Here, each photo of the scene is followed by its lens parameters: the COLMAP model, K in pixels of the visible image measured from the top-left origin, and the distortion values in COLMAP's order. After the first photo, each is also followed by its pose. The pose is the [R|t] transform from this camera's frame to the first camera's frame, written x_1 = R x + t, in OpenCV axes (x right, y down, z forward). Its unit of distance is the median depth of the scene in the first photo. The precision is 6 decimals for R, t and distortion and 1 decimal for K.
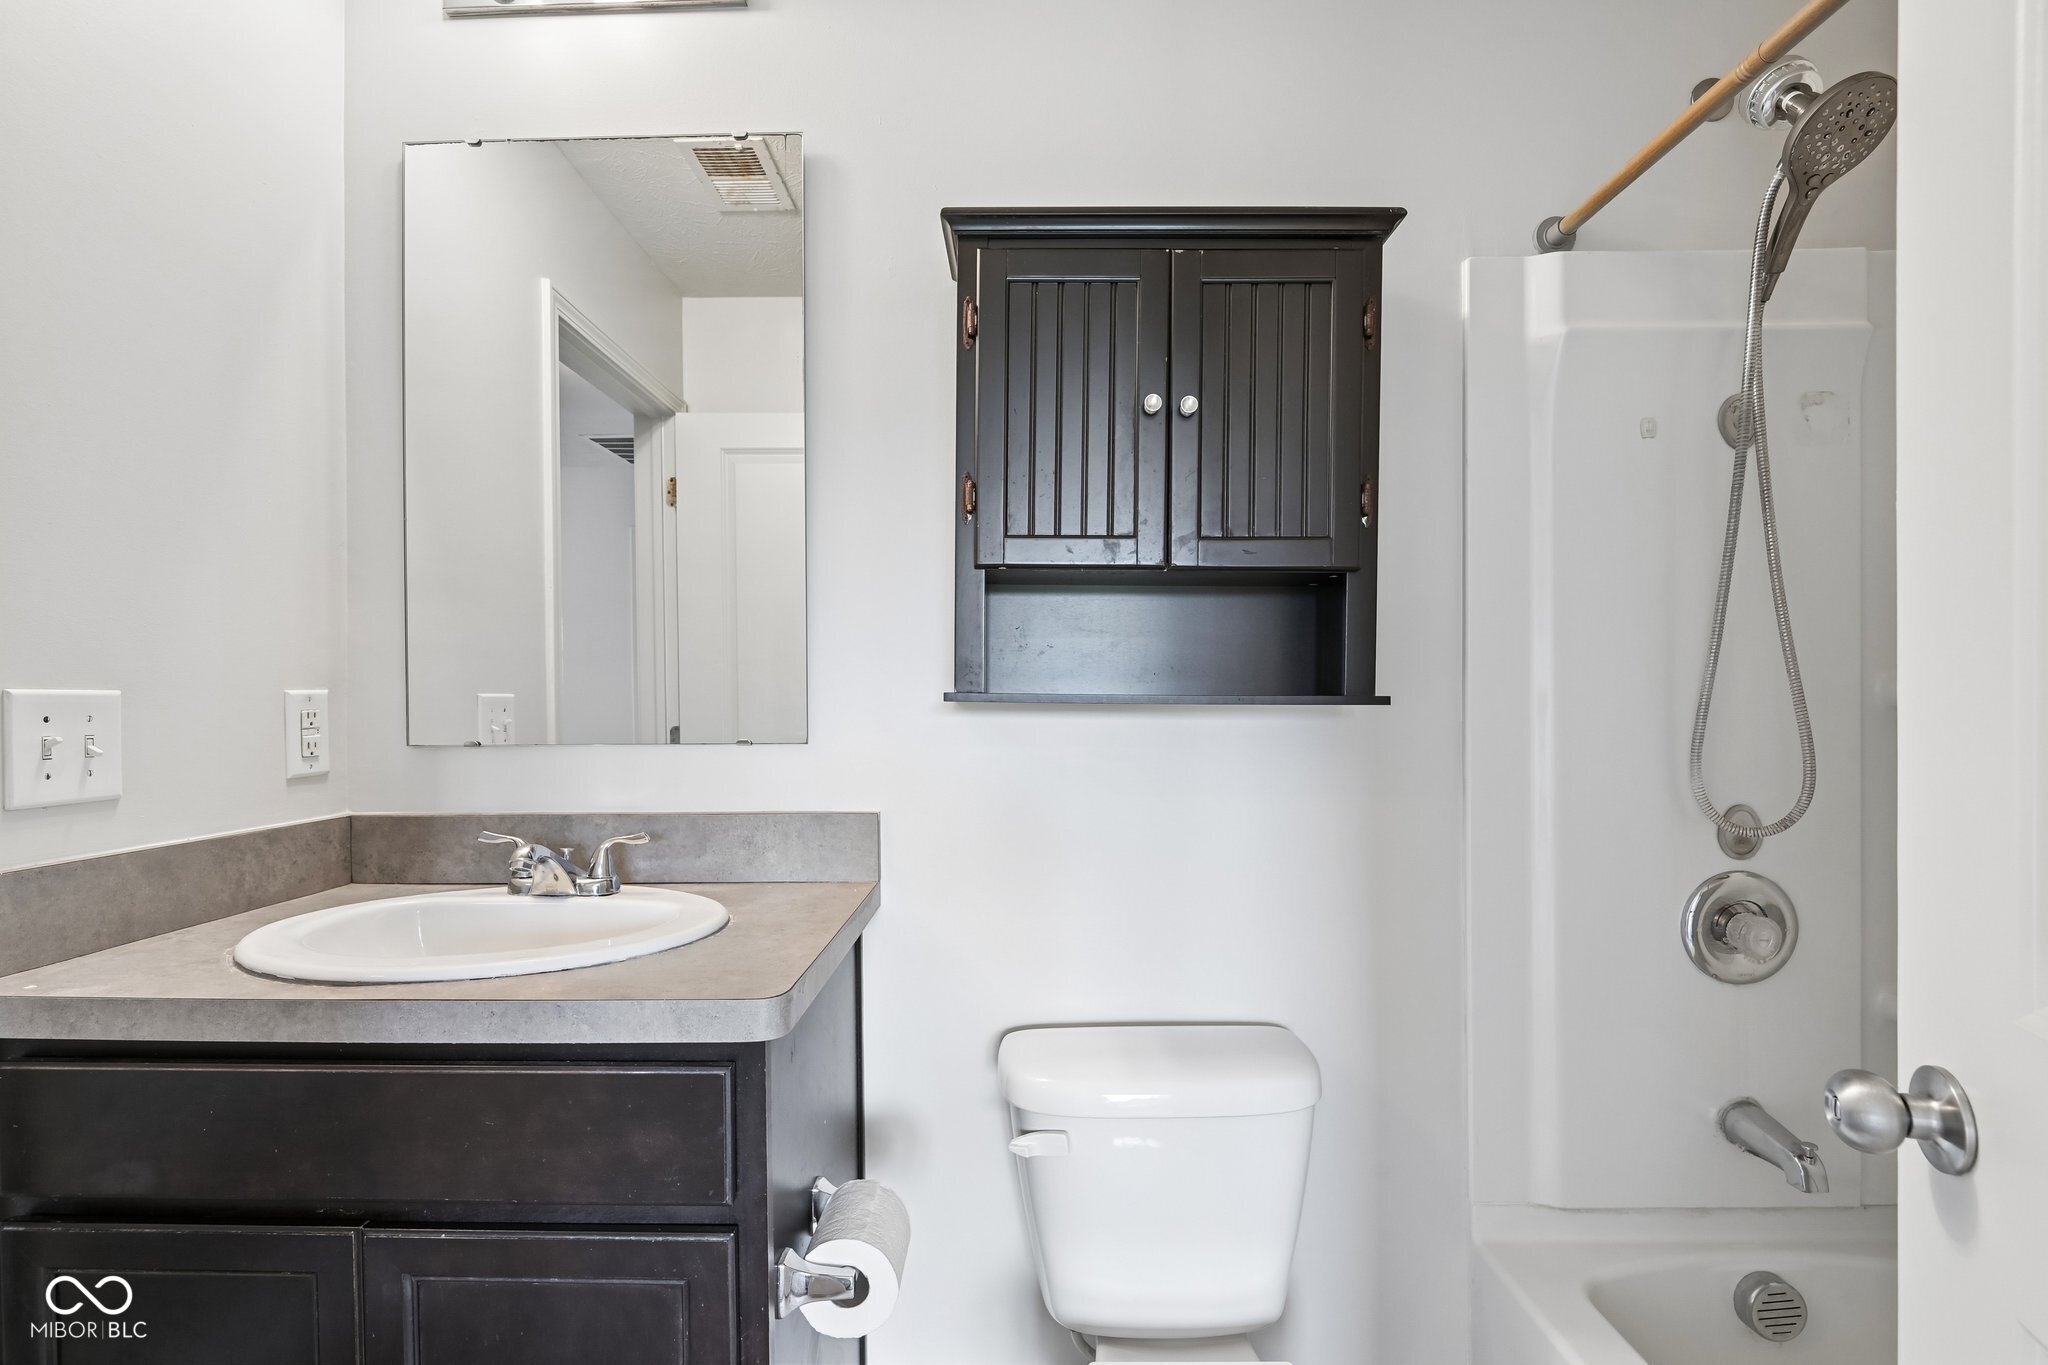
lens RADIAL K [[963.9, 0, 1028.8], [0, 963.9, 694.3], [0, 0, 1]] dist [-0.004302, -0.006639]
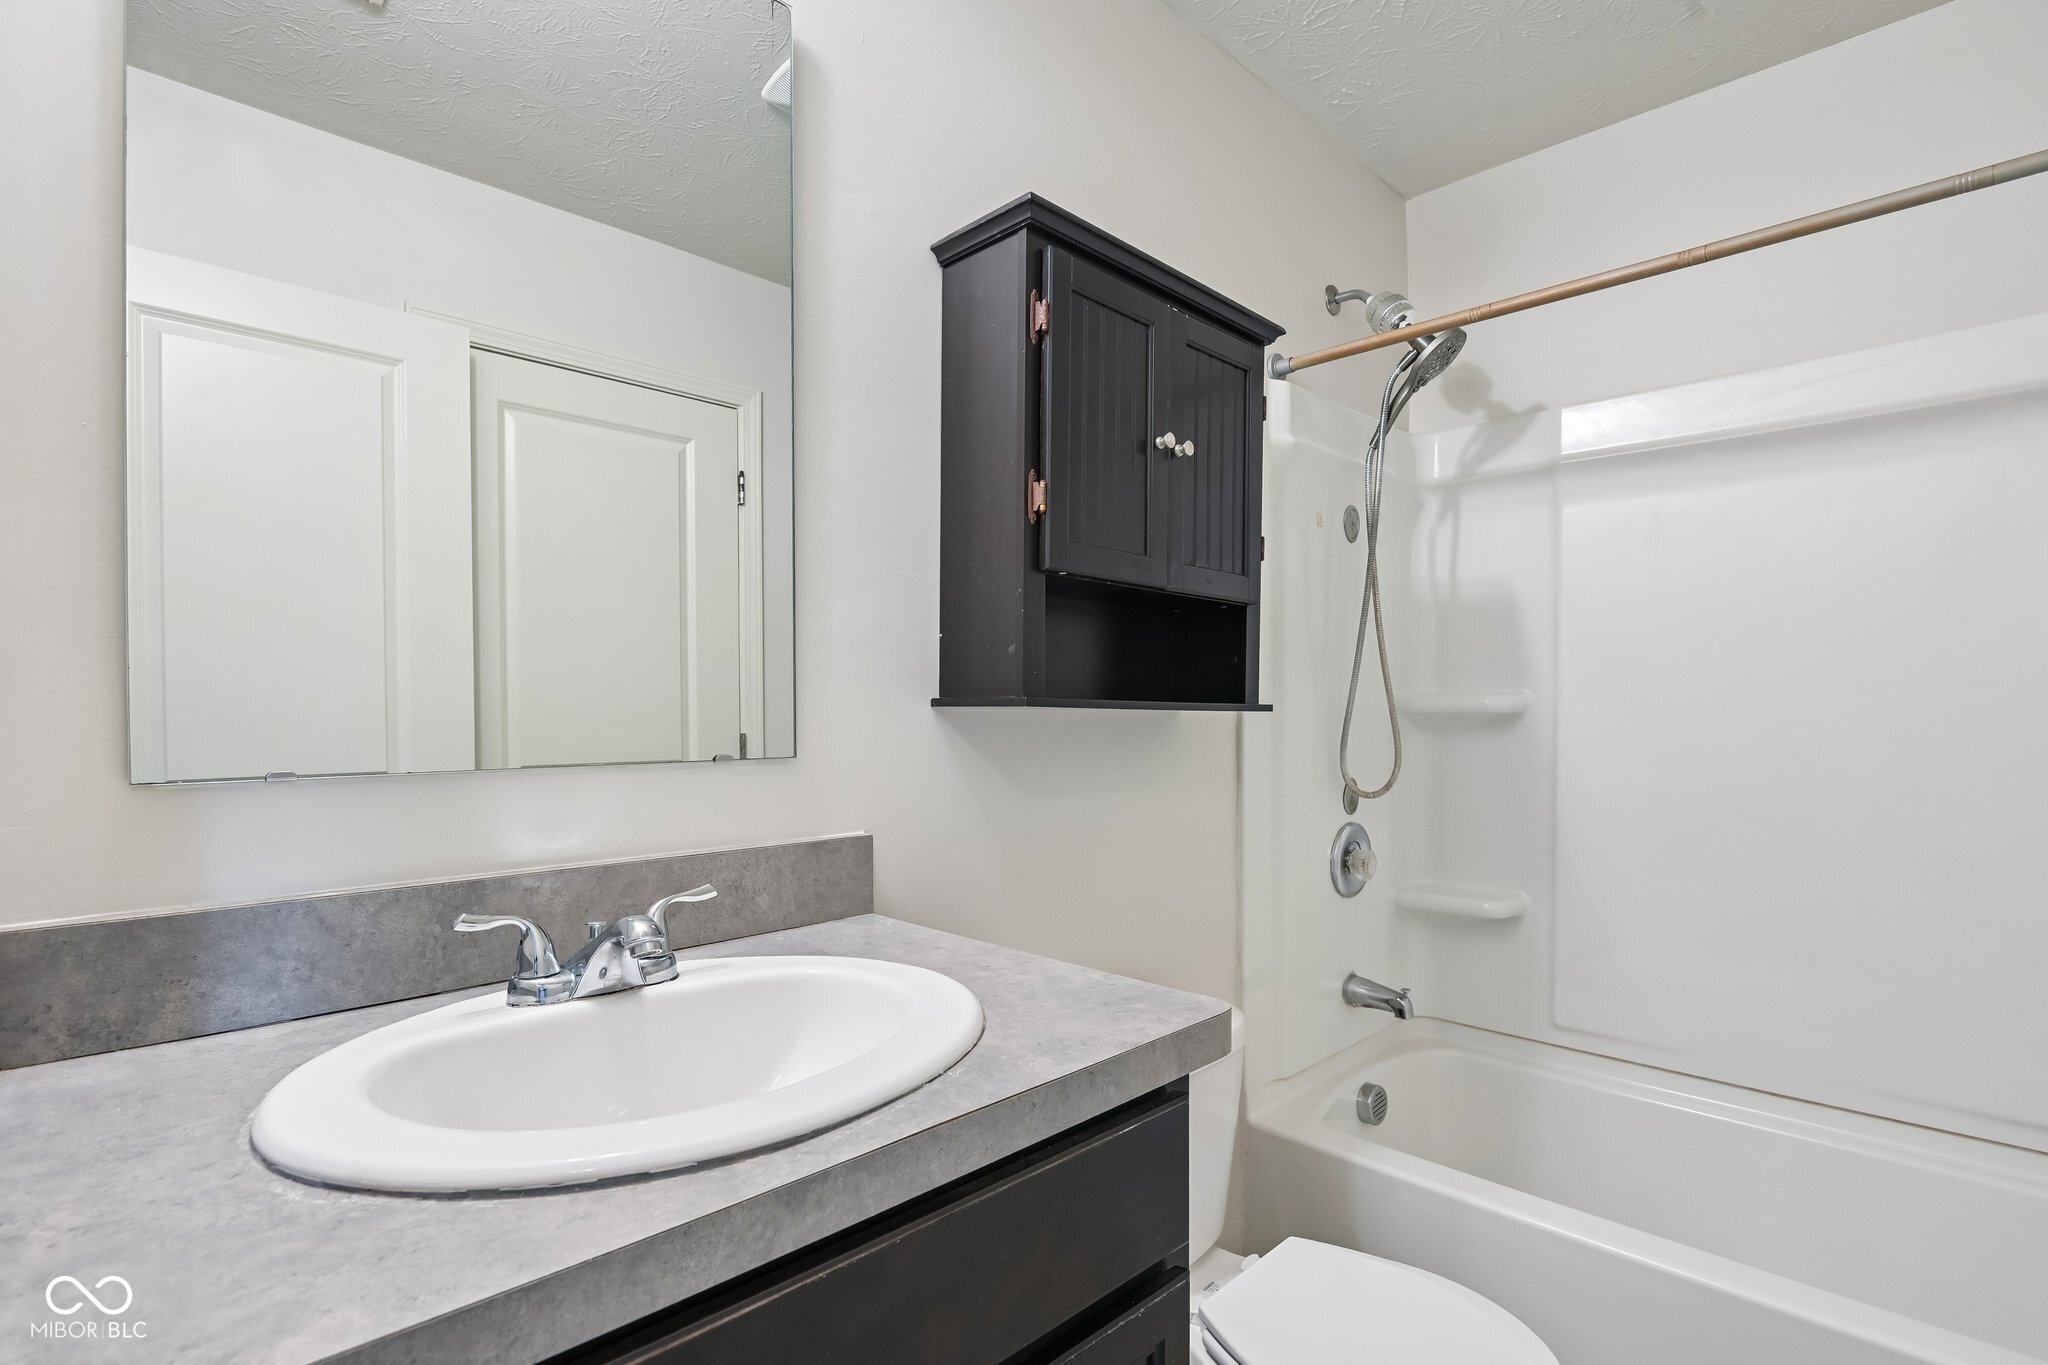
lens RADIAL K [[963.9, 0, 1036.8], [0, 963.9, 711.4], [0, 0, 1]] dist [-0.004302, -0.006639]
pose [[0.705296, 0.002006, 0.708910, -0.681733], [-0.004210, 0.999990, 0.001358, 0.009717], [-0.708901, -0.003942, 0.705297, 0.281960]]
